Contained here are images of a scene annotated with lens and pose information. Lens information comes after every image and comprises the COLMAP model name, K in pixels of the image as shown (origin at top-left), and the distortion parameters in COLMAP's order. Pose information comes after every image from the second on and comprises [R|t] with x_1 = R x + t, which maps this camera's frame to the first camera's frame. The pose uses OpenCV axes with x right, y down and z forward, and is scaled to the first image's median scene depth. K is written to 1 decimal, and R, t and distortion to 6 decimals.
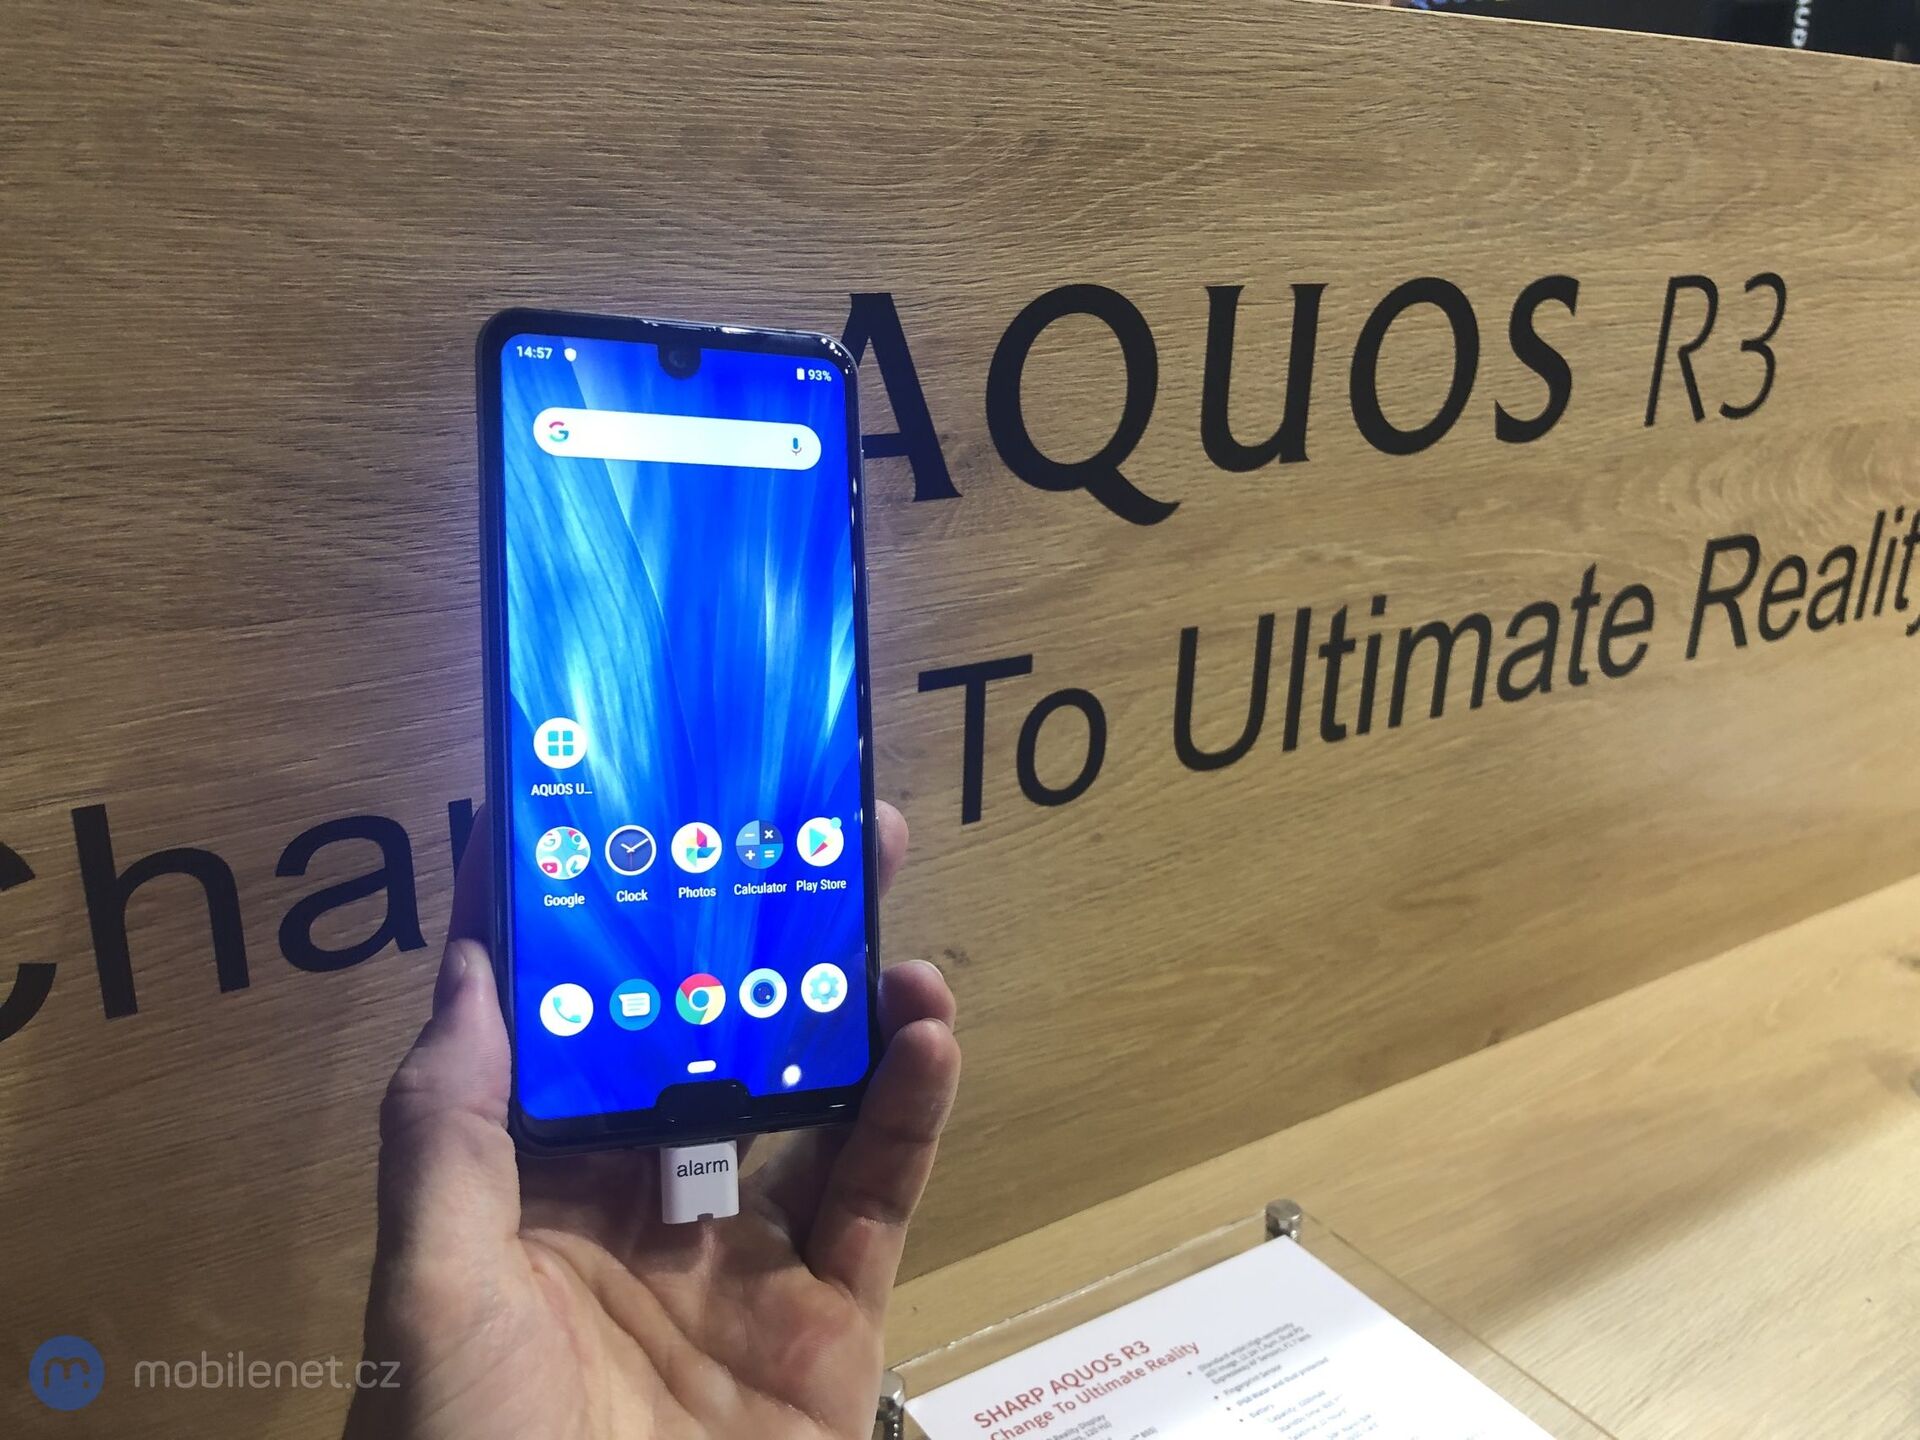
lens RADIAL K [[1589.7, 0, 959.5], [0, 1589.7, 740.6], [0, 0, 1]] dist [0.107056, -0.135510]
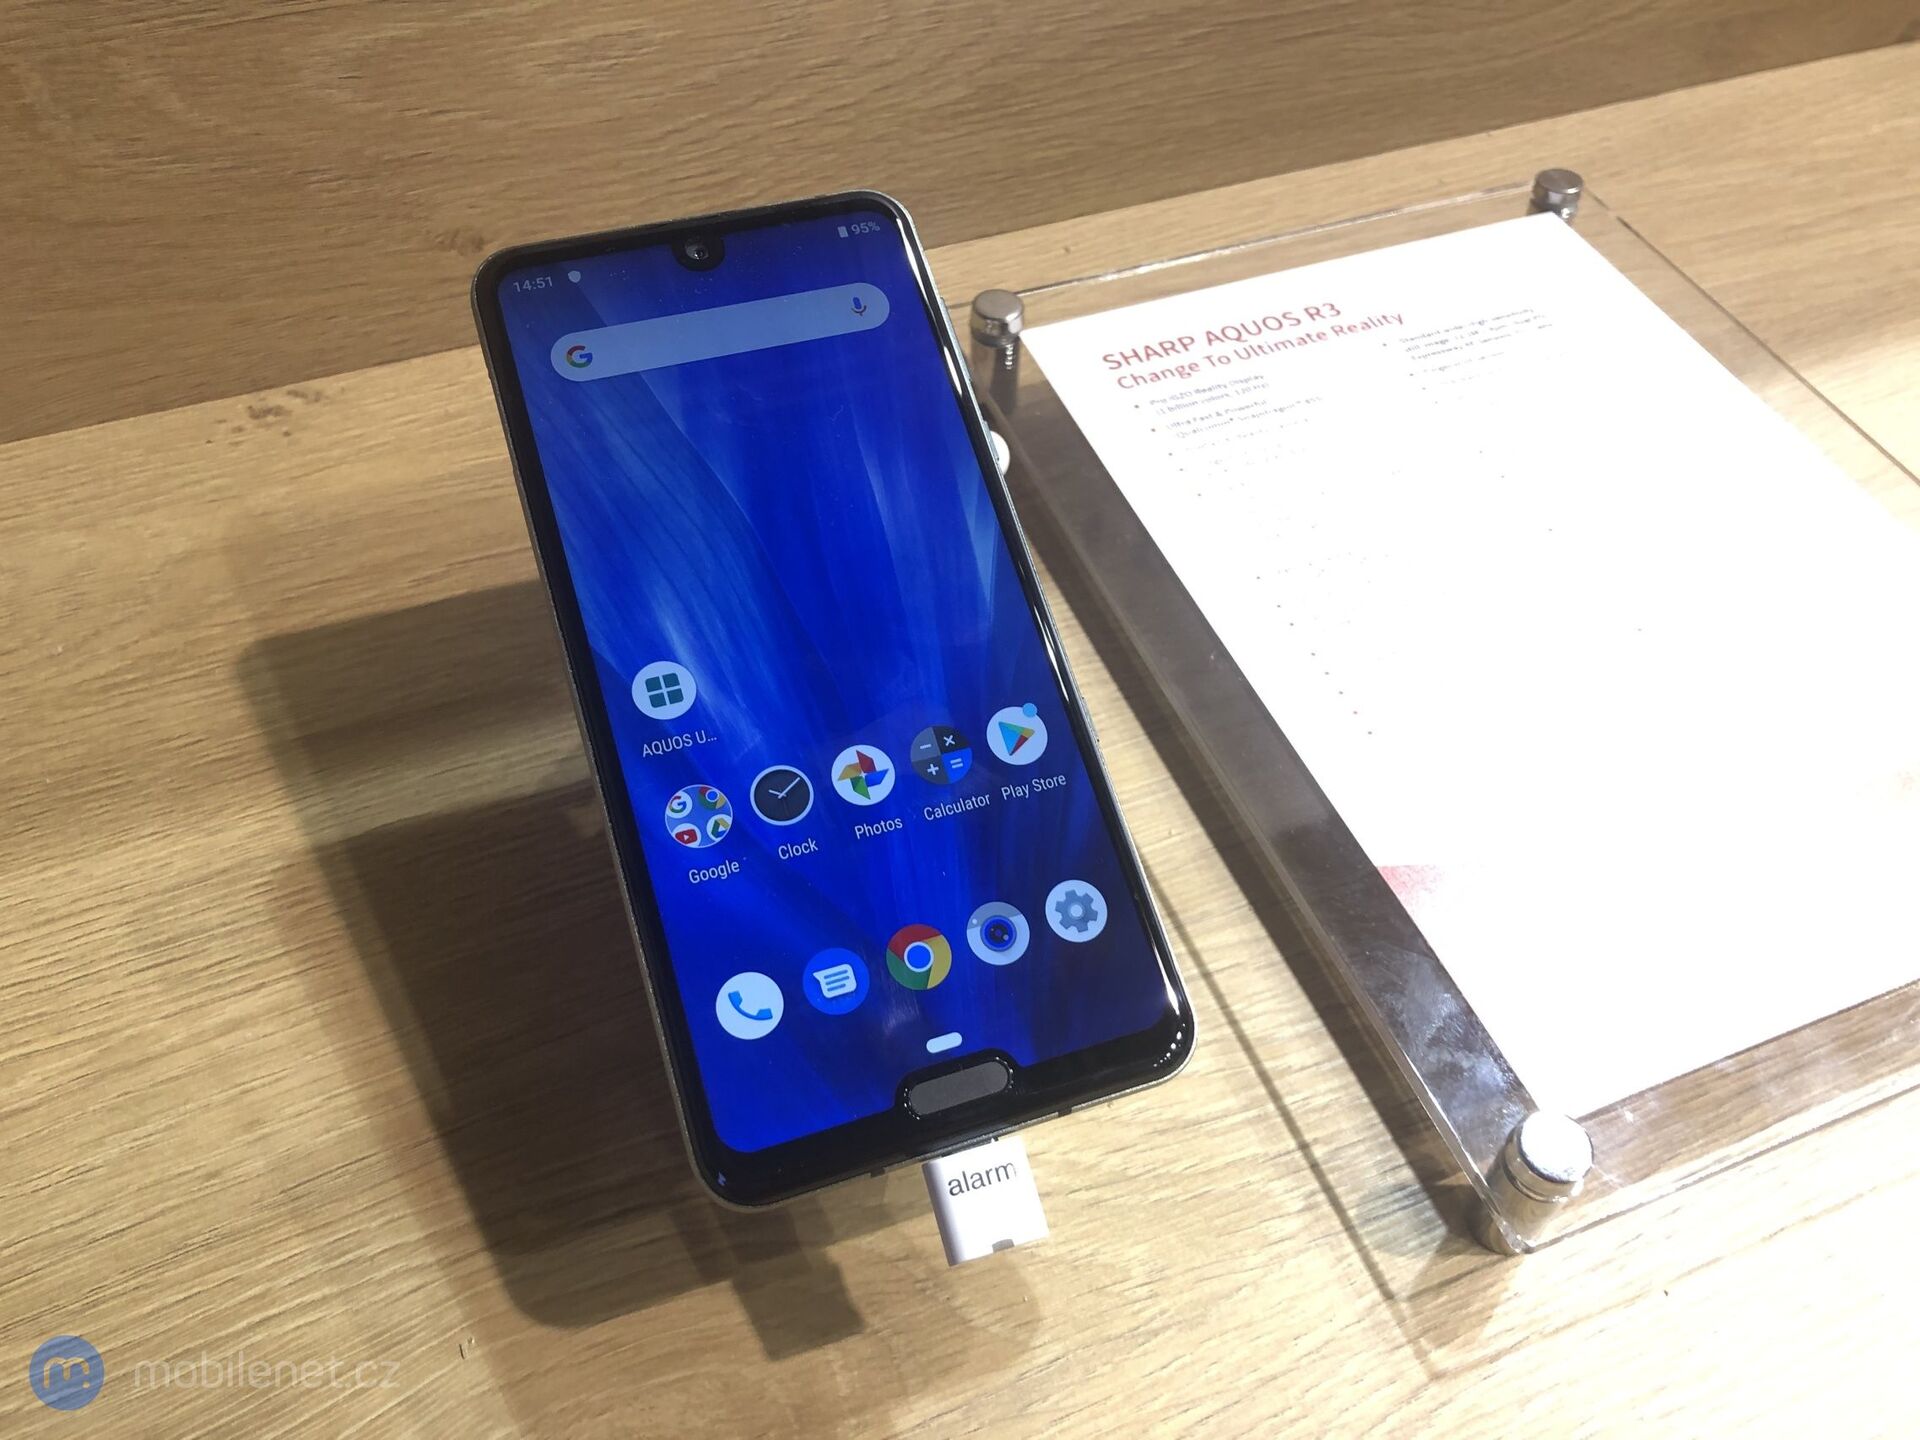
lens RADIAL K [[1589.7, 0, 959.5], [0, 1589.7, 740.6], [0, 0, 1]] dist [0.107056, -0.135510]
pose [[0.937144, -0.314147, -0.151897, 0.002980], [0.275945, 0.933634, -0.228434, 0.244347], [0.213578, 0.172160, 0.961637, 0.261261]]
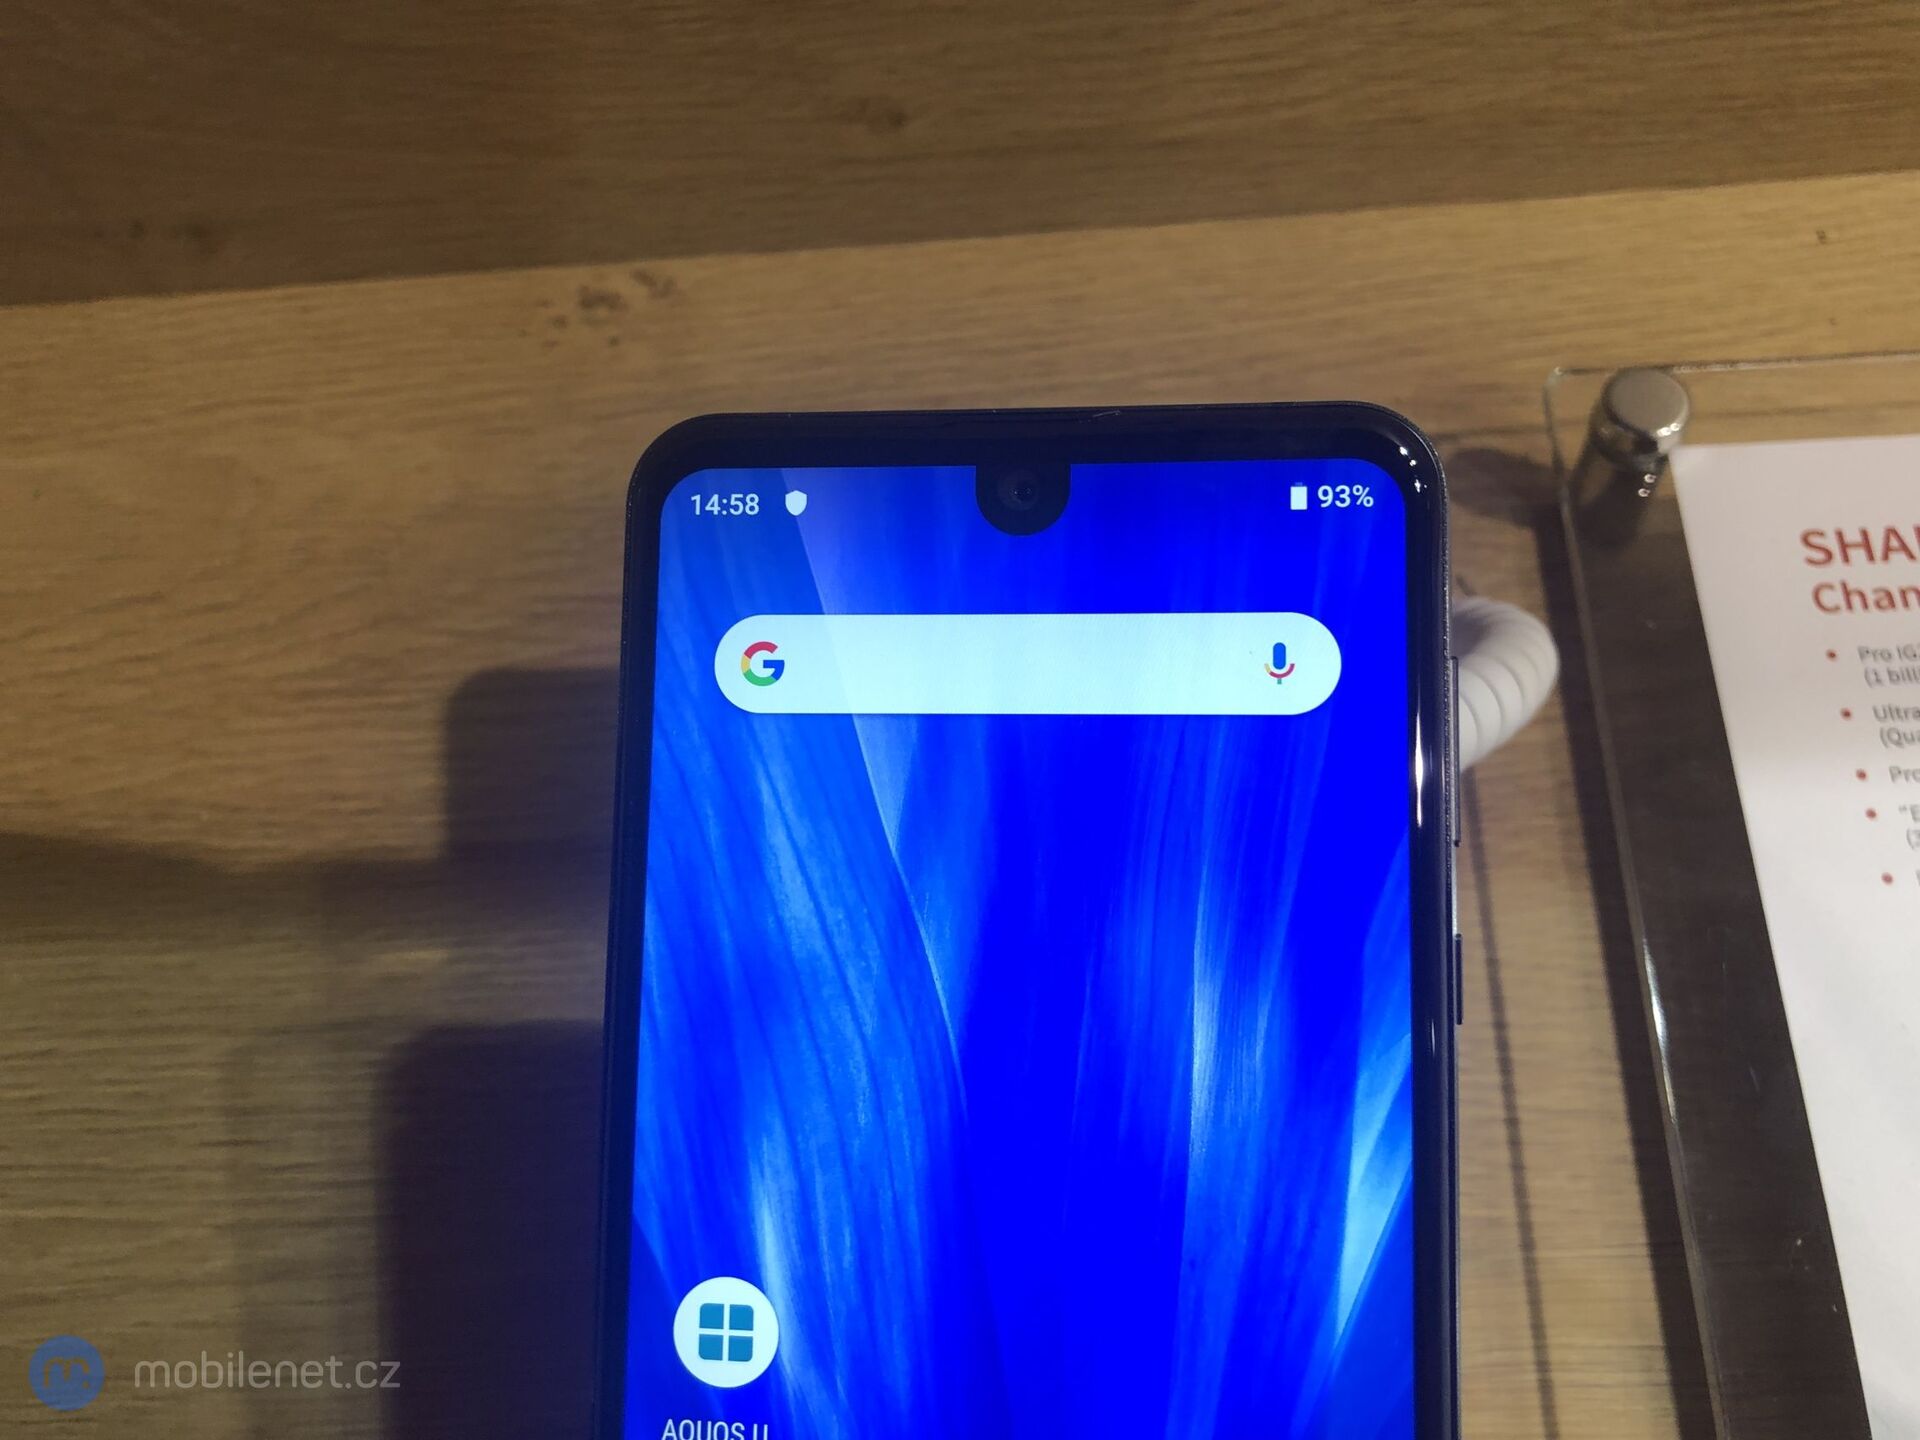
lens RADIAL K [[1646.8, 0, 971.2], [0, 1646.8, 743.0], [0, 0, 1]] dist [-0.001710, -0.017100]
pose [[0.873442, 0.004304, -0.486909, 0.045108], [-0.024514, 0.999082, -0.035143, -0.152125], [0.486311, 0.042632, 0.872745, 0.597143]]
